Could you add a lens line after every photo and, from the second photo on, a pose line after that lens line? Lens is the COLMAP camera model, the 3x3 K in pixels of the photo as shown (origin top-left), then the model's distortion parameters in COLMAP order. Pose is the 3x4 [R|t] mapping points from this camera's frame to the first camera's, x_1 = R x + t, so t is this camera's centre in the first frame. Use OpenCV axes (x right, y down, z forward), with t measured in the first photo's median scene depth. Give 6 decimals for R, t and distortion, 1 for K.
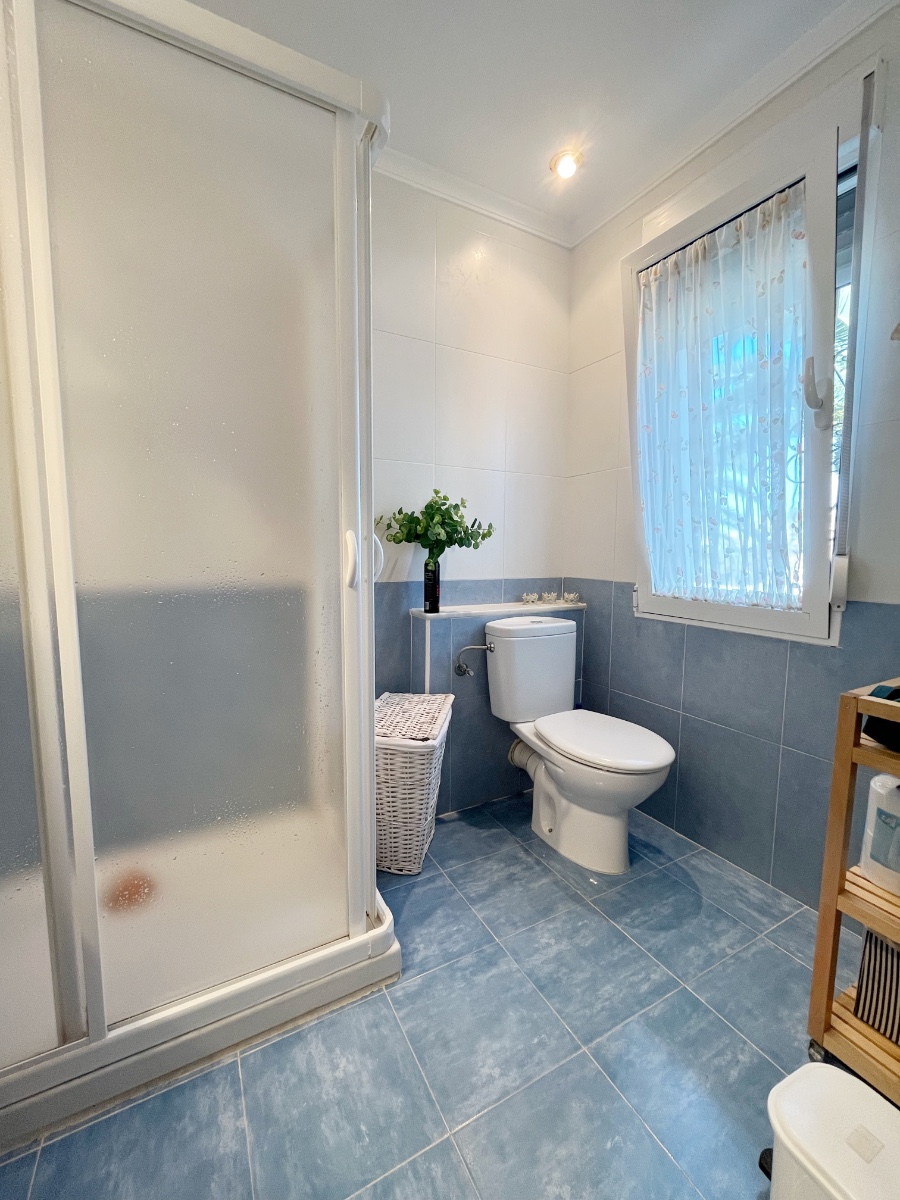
lens RADIAL K [[487.4, 0, 448.2], [0, 487.4, 598.4], [0, 0, 1]] dist [-0.003189, 0.000206]
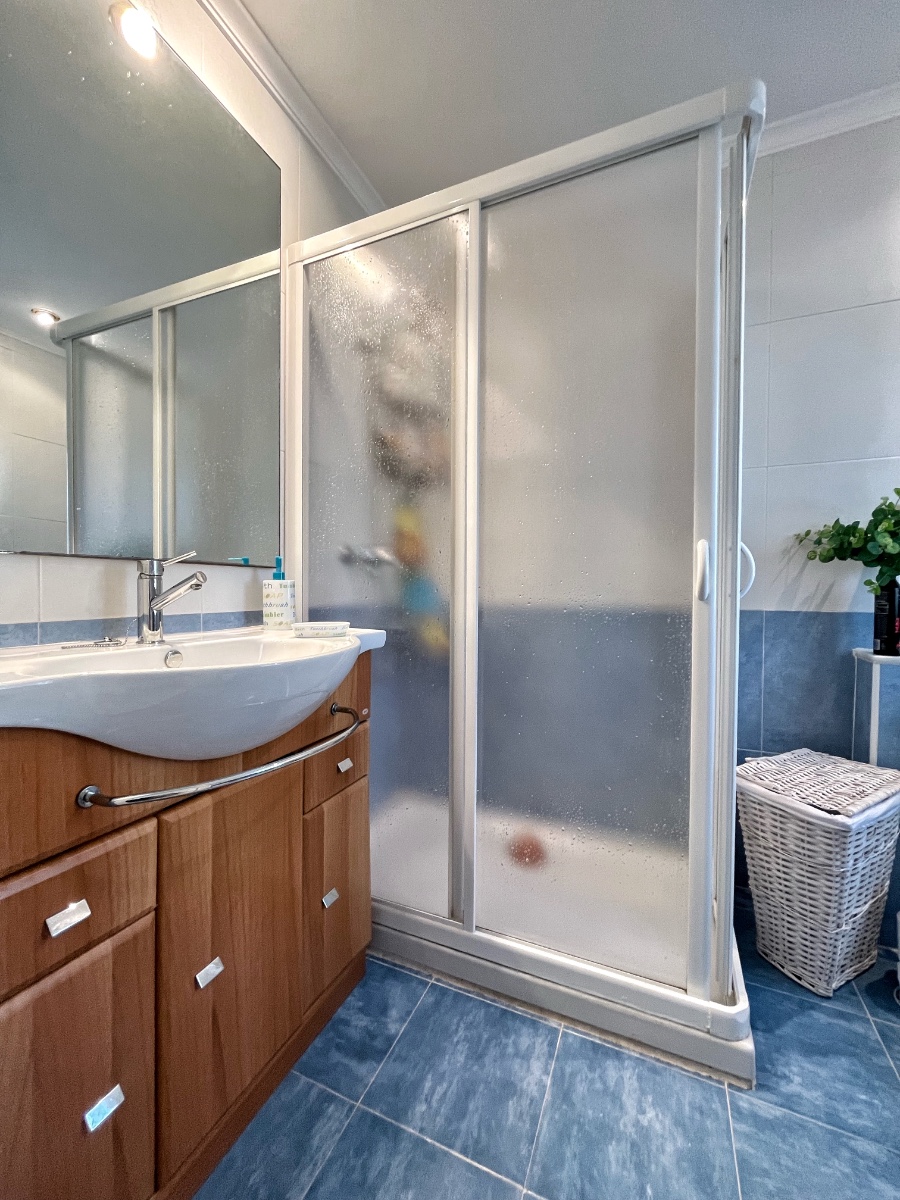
lens RADIAL K [[487.4, 0, 445.6], [0, 487.4, 598.5], [0, 0, 1]] dist [-0.003189, 0.000206]
pose [[0.611578, 0.014081, -0.791058, 0.212298], [-0.082800, 0.995490, -0.046295, 0.051237], [0.786839, 0.093813, 0.609986, 0.037333]]
